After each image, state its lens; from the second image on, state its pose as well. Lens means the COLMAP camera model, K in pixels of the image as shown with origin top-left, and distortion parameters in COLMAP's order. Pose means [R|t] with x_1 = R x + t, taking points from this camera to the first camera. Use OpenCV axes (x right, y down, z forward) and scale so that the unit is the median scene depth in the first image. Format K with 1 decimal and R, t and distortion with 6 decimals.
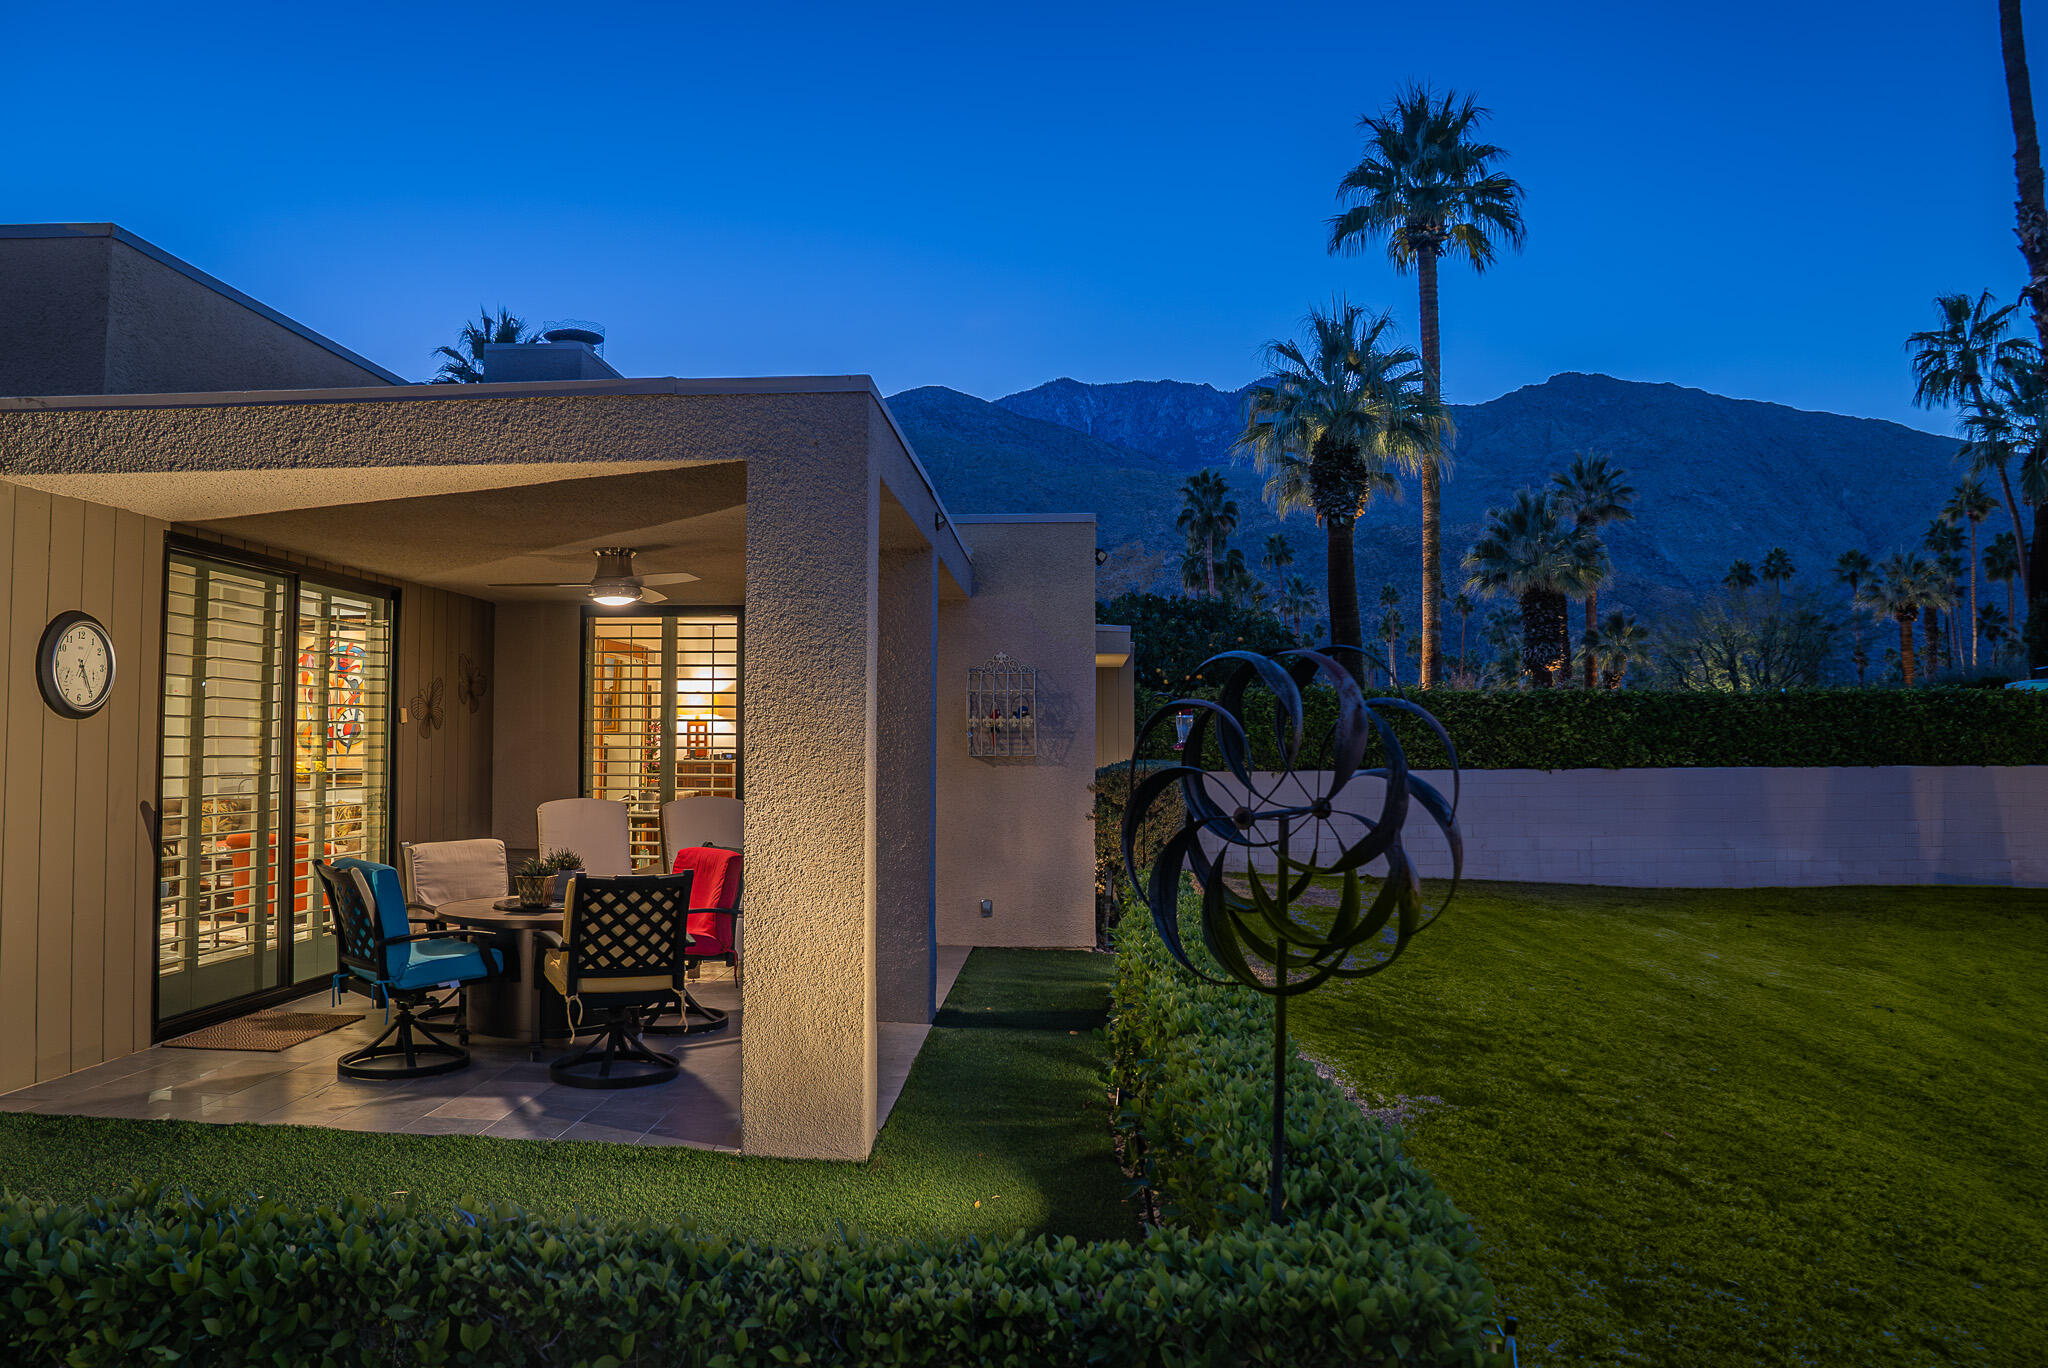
lens RADIAL K [[1458.2, 0, 1024.0], [0, 1458.2, 684.0], [0, 0, 1]] dist [-0.110804, 0.072189]
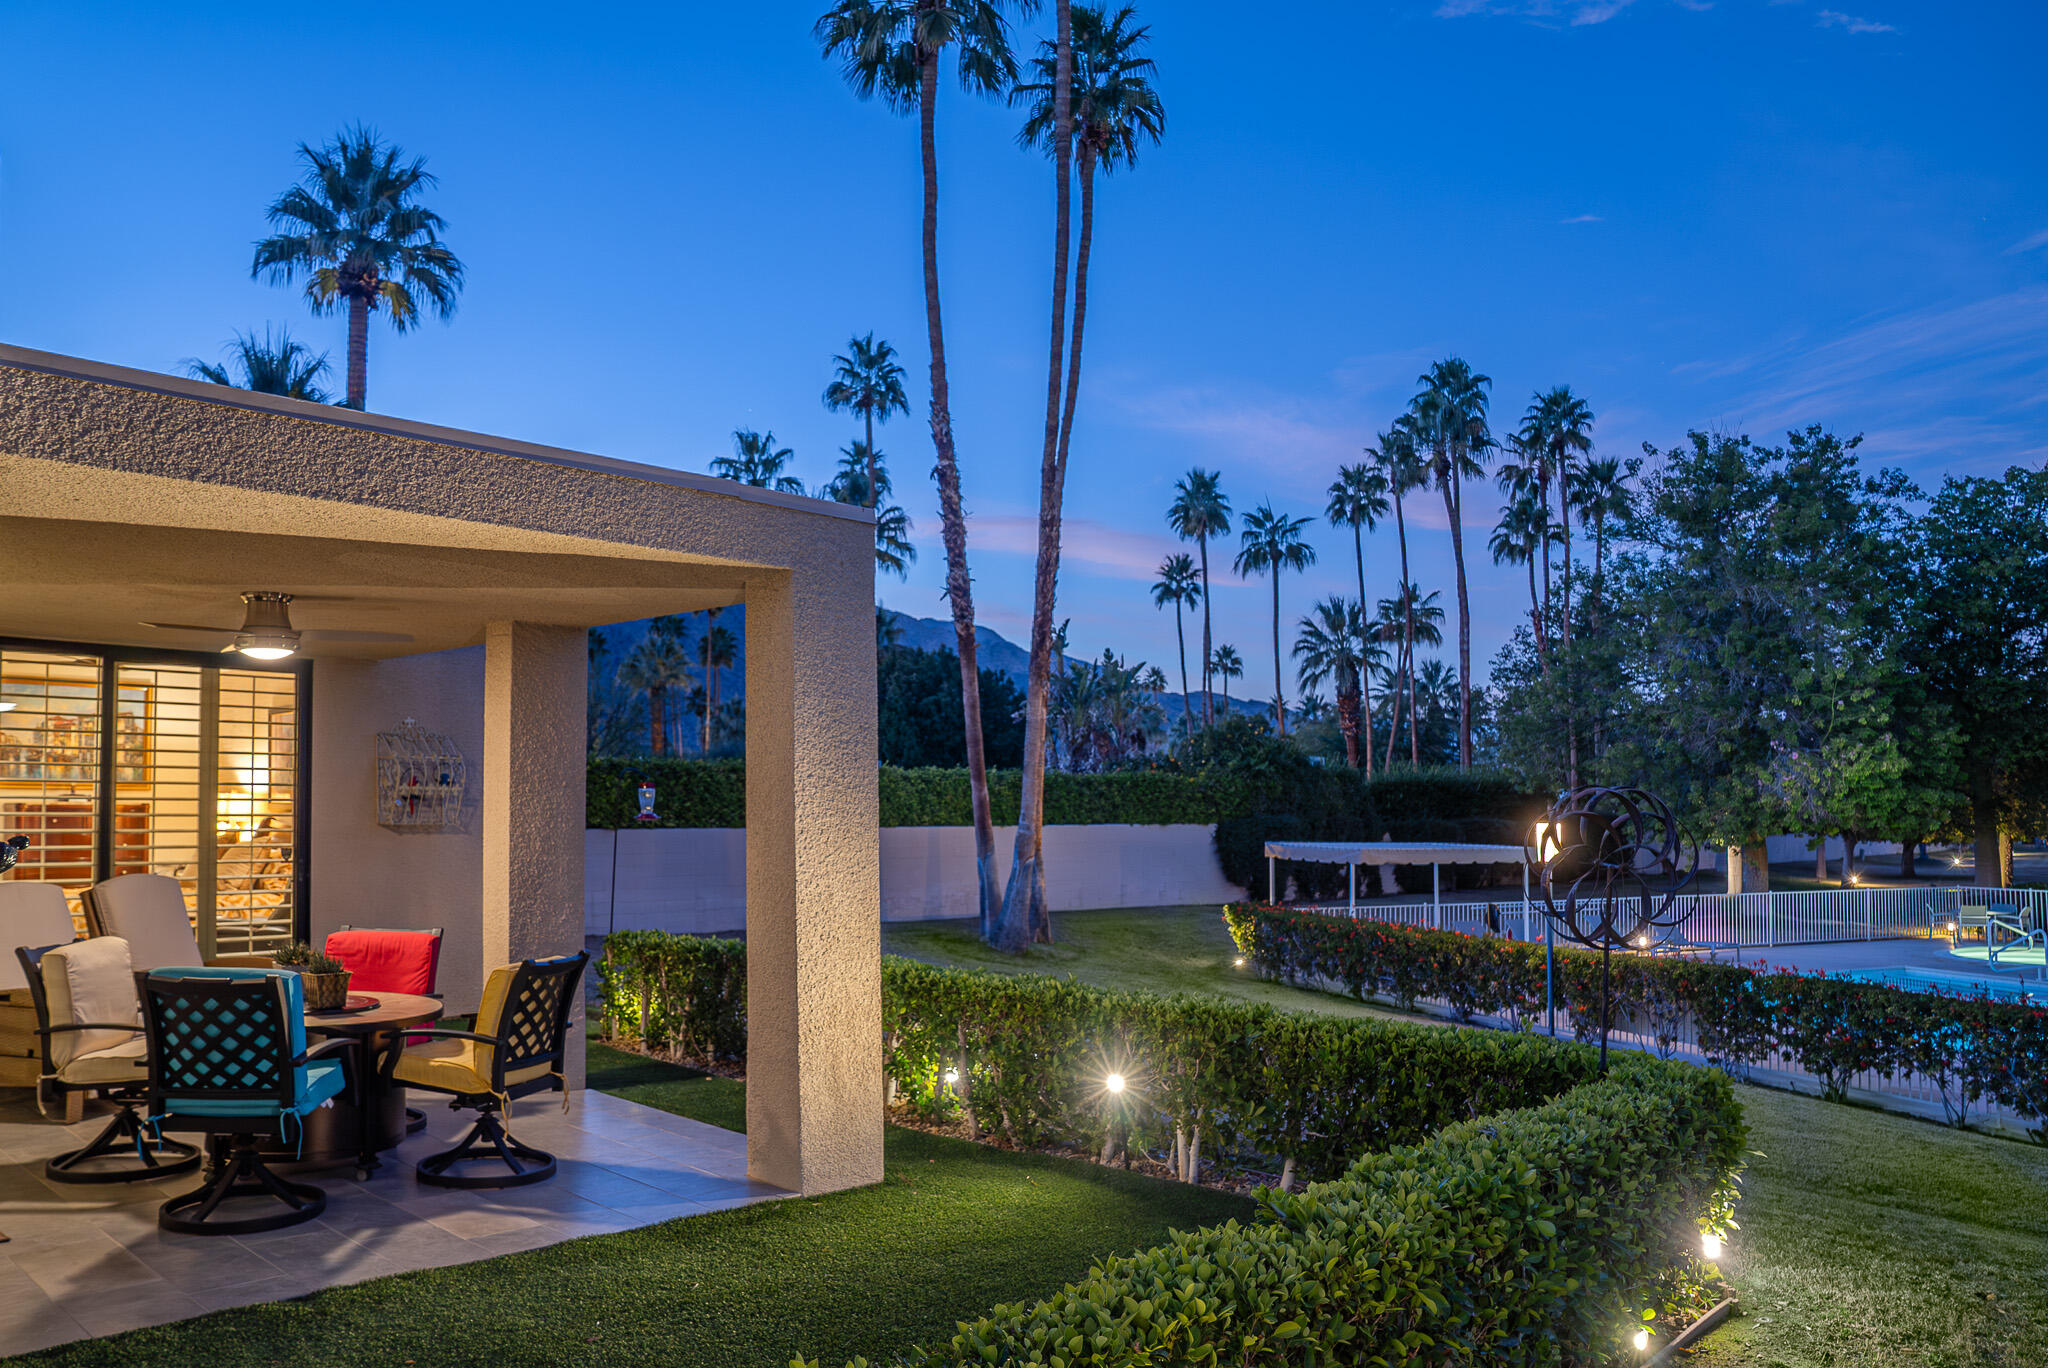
lens RADIAL K [[1458.2, 0, 1024.0], [0, 1458.2, 684.0], [0, 0, 1]] dist [-0.110804, 0.072189]
pose [[0.646186, 0.065930, 0.760327, -0.155377], [-0.036563, 0.997792, -0.055447, -0.001975], [-0.762304, 0.008029, 0.647169, 0.024874]]
